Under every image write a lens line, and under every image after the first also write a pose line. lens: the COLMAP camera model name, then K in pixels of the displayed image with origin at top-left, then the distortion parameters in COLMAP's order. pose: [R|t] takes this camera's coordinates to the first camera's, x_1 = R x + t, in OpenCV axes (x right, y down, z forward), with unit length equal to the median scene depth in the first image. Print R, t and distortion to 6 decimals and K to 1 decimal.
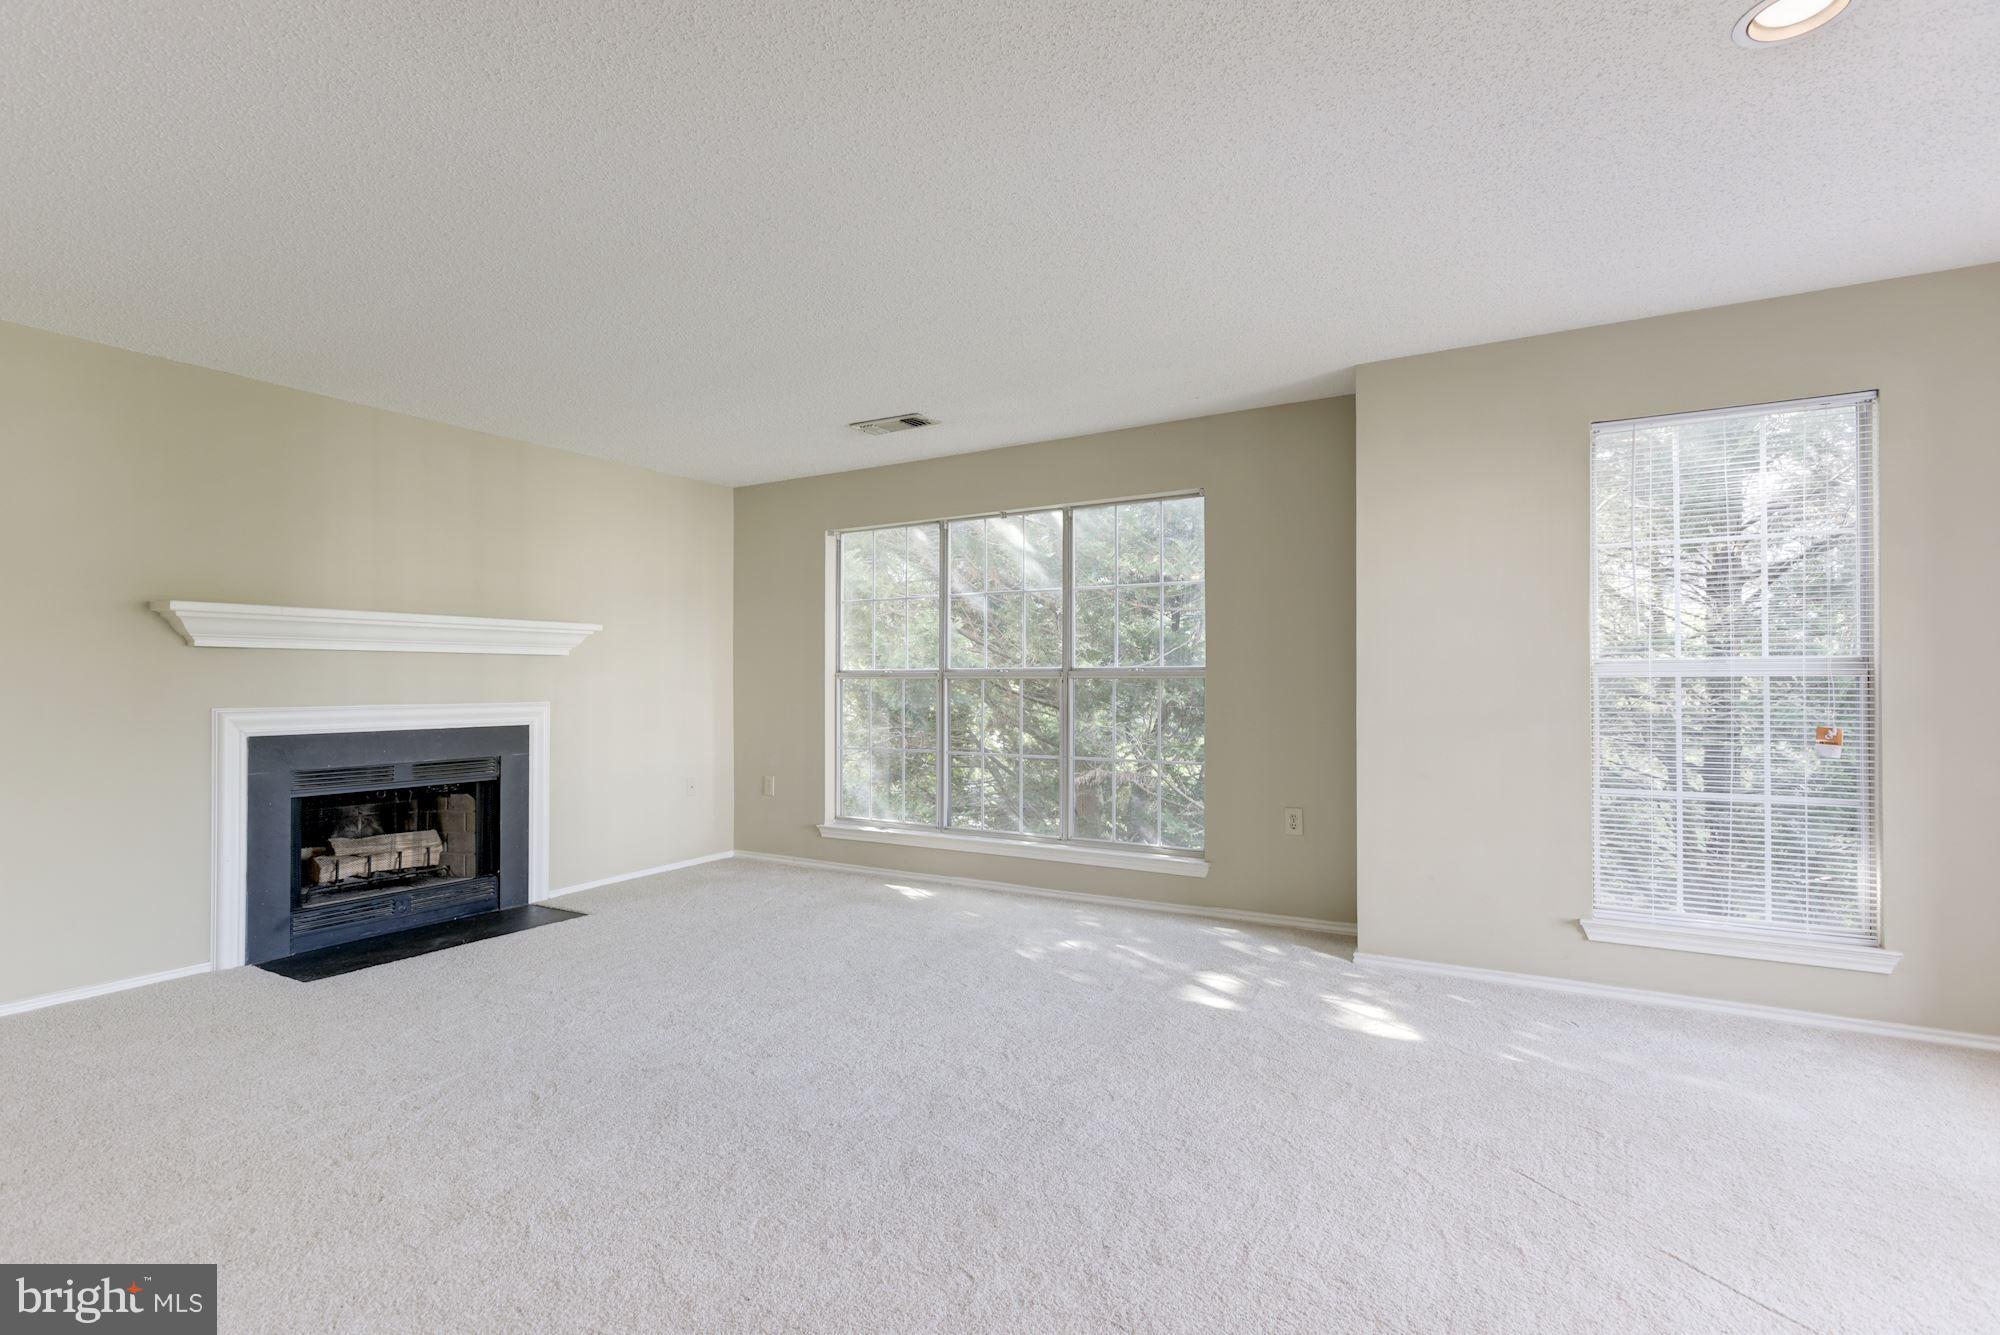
lens RADIAL K [[945.2, 0, 999.9], [0, 945.2, 679.2], [0, 0, 1]] dist [0.010054, 0.000363]
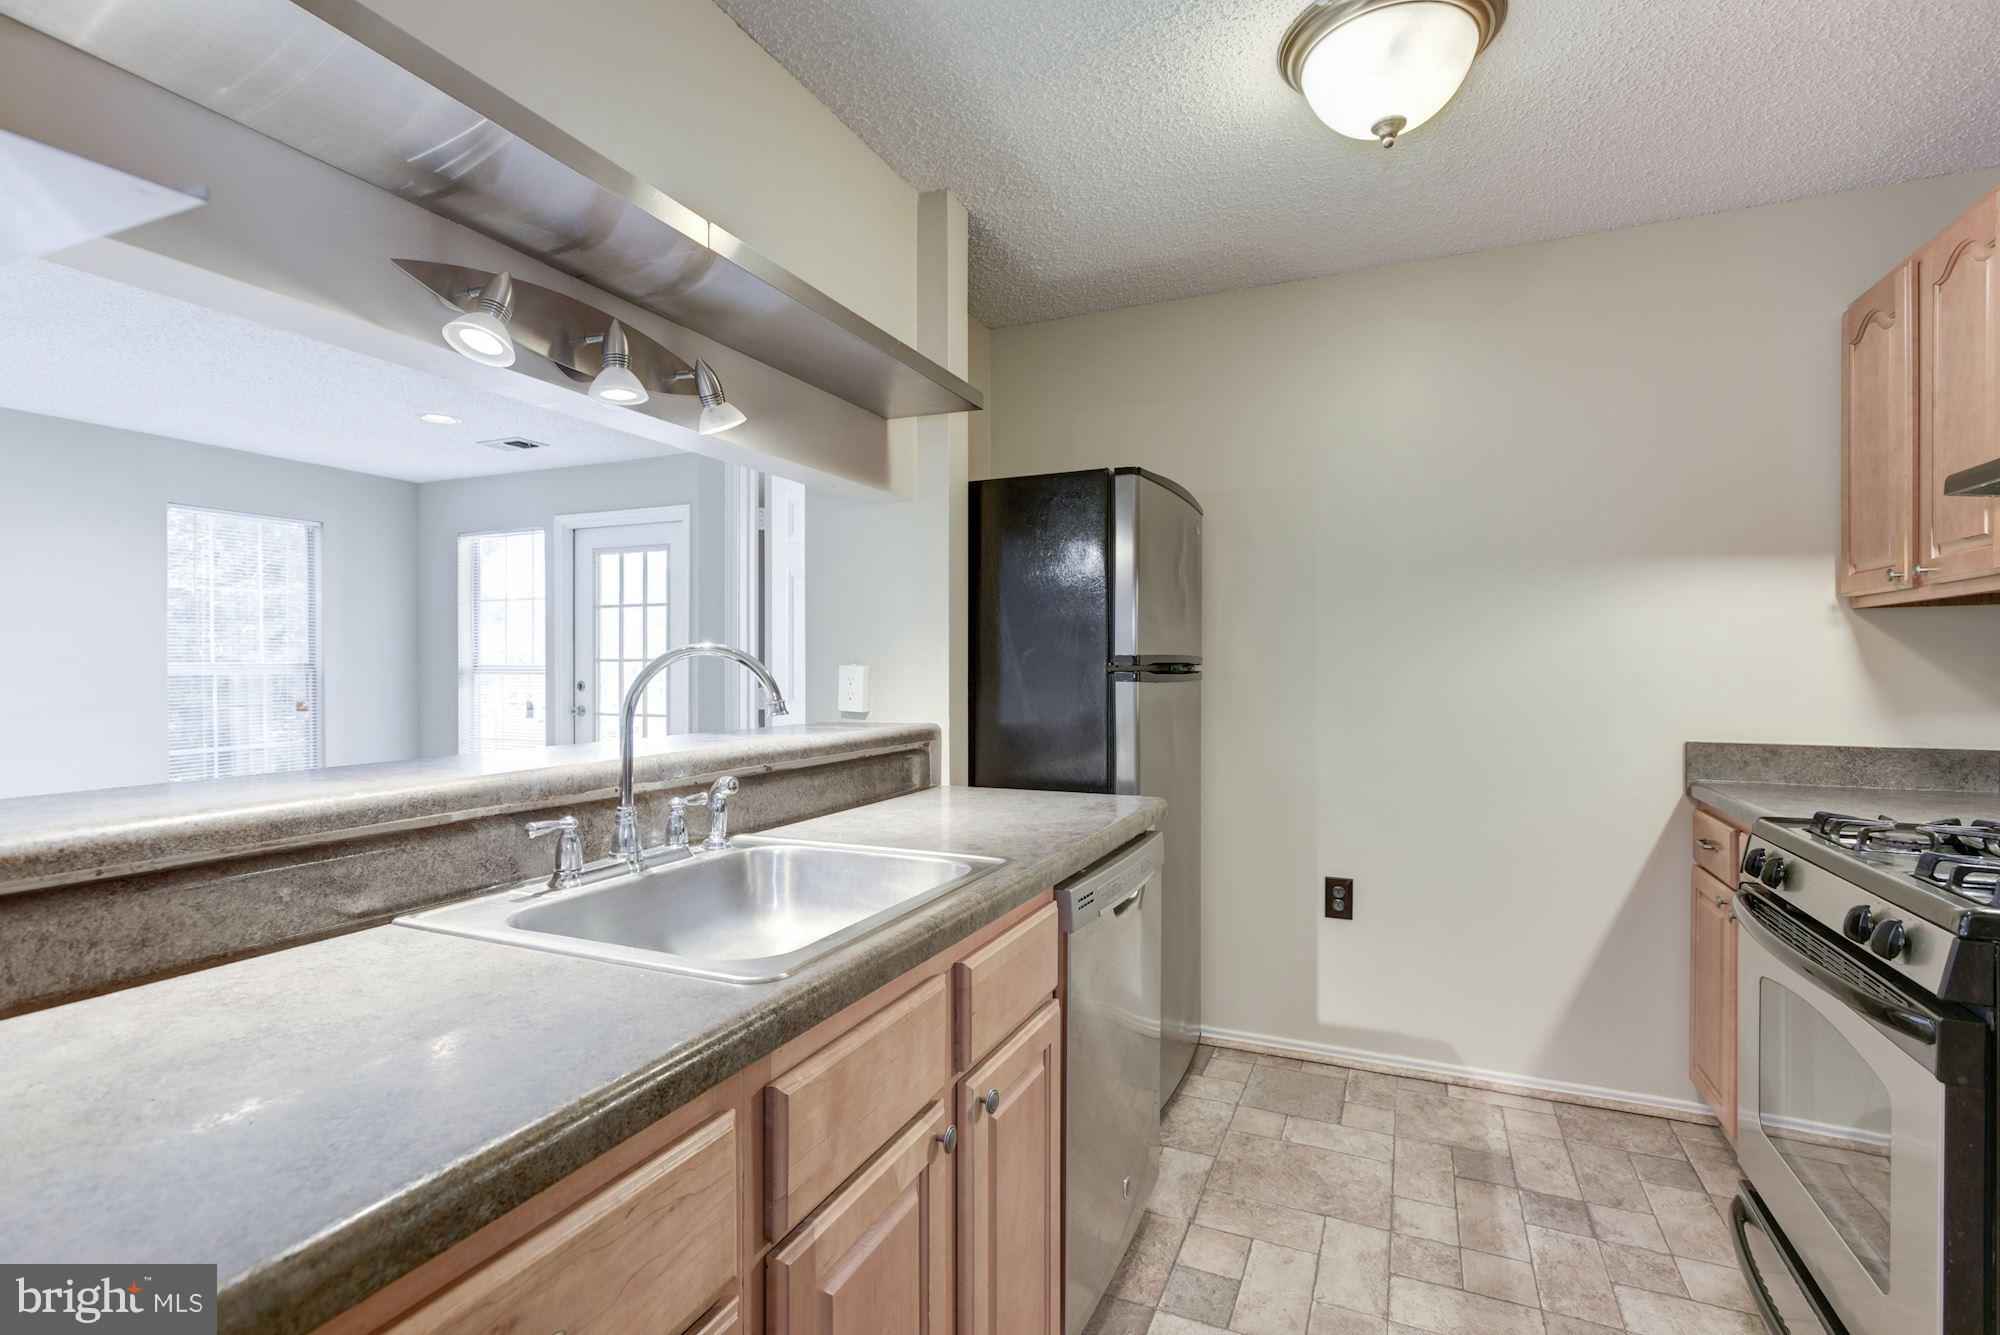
lens RADIAL K [[945.2, 0, 1013.0], [0, 945.2, 665.2], [0, 0, 1]] dist [0.010054, 0.000363]
pose [[-0.104651, 0.004768, 0.994498, -0.690708], [0.009058, 0.999952, -0.003841, -0.000407], [-0.994468, 0.008606, -0.104689, -0.103261]]
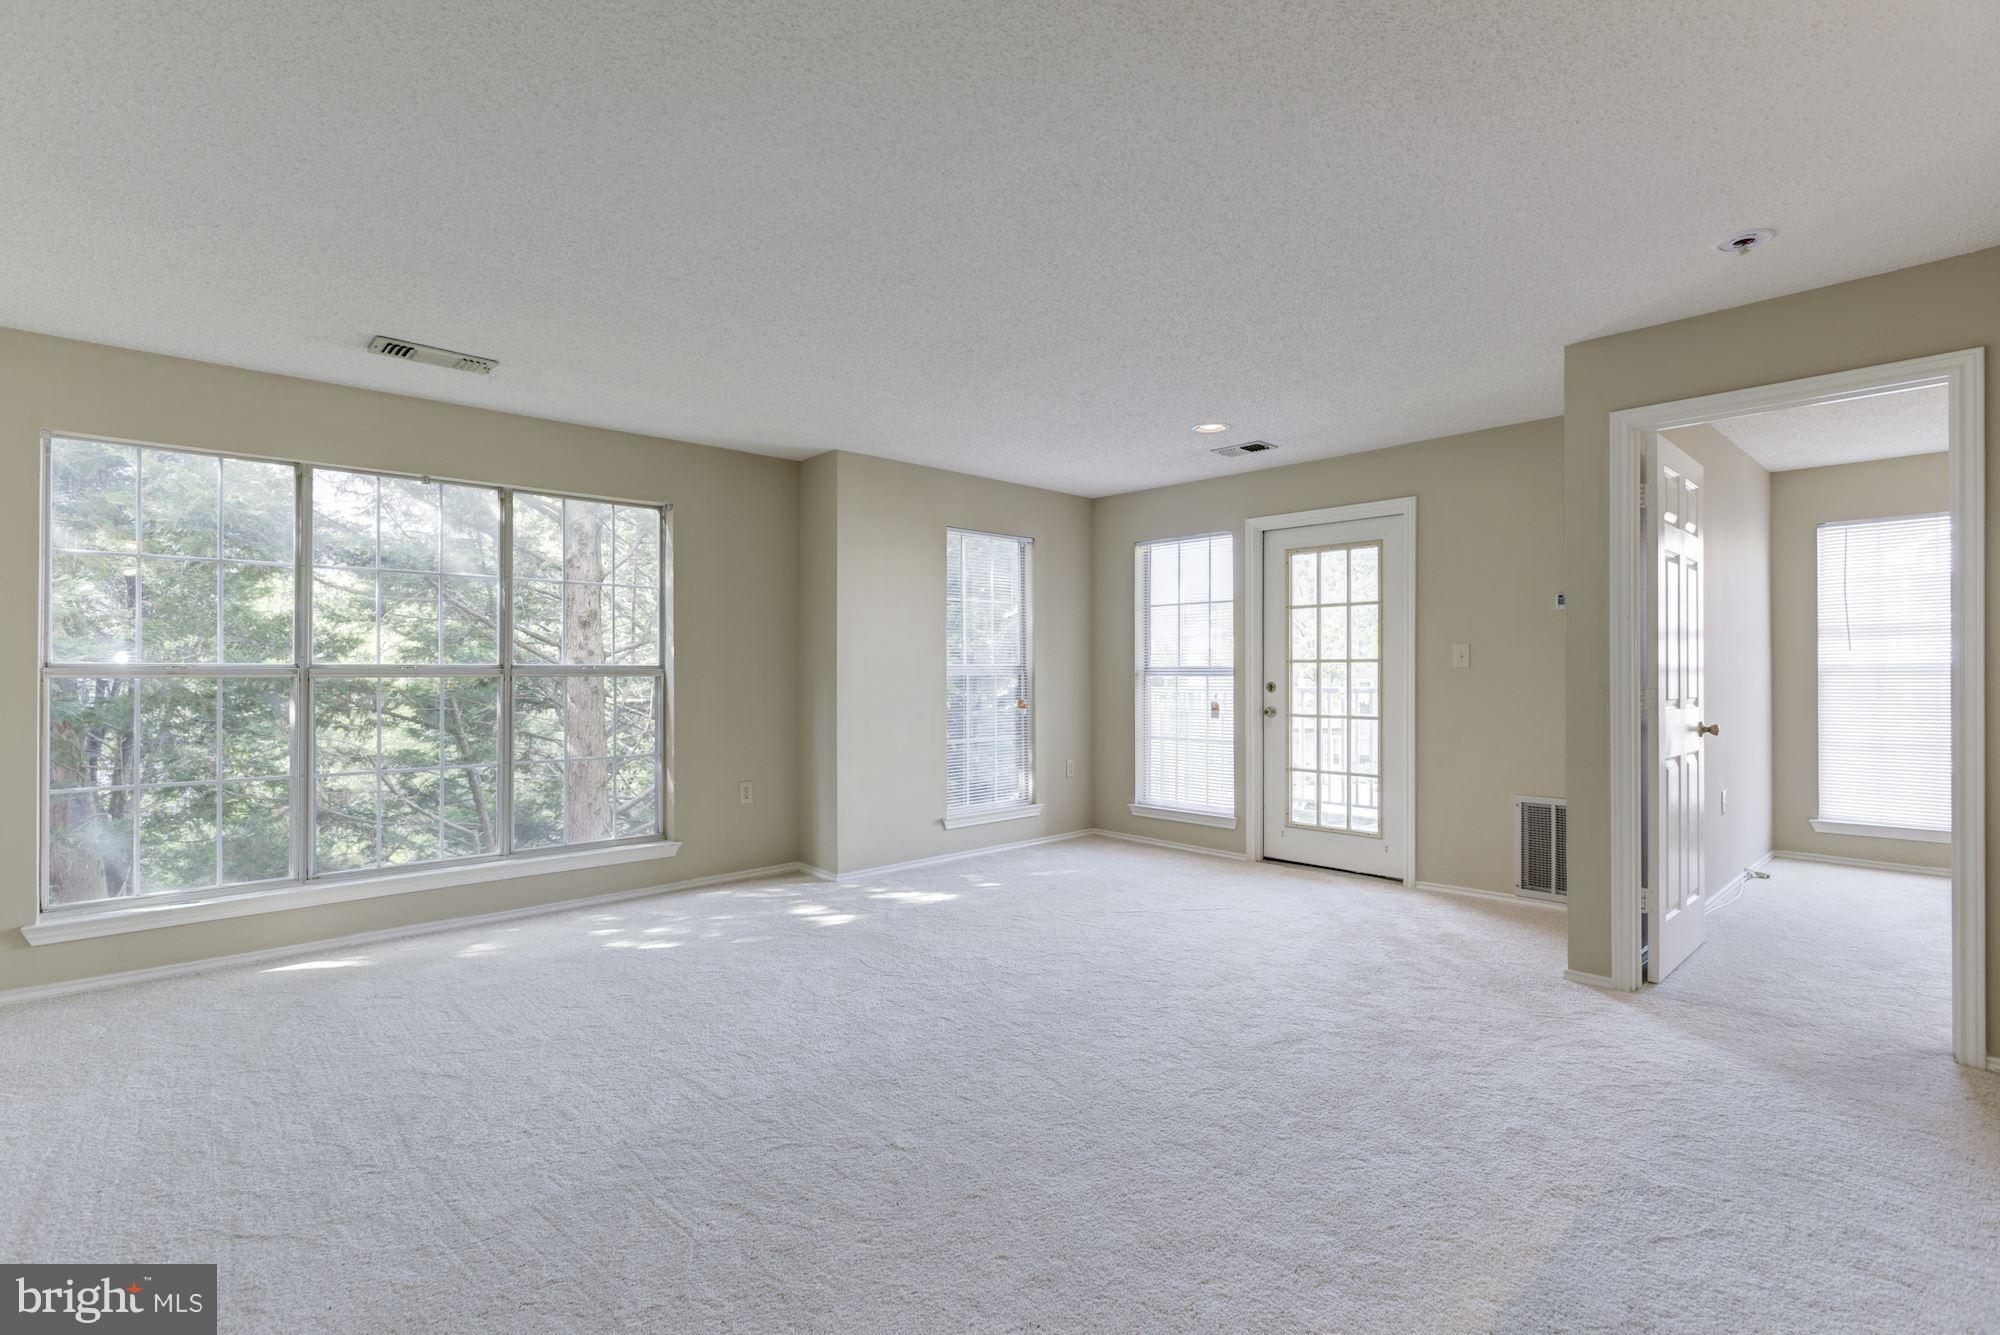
lens RADIAL K [[945.2, 0, 994.9], [0, 945.2, 664.6], [0, 0, 1]] dist [0.010054, 0.000363]
pose [[0.296237, 0.012867, 0.955028, -0.689868], [0.005520, 0.999869, -0.015184, 0.003964], [-0.955099, 0.009770, 0.296127, 0.293224]]
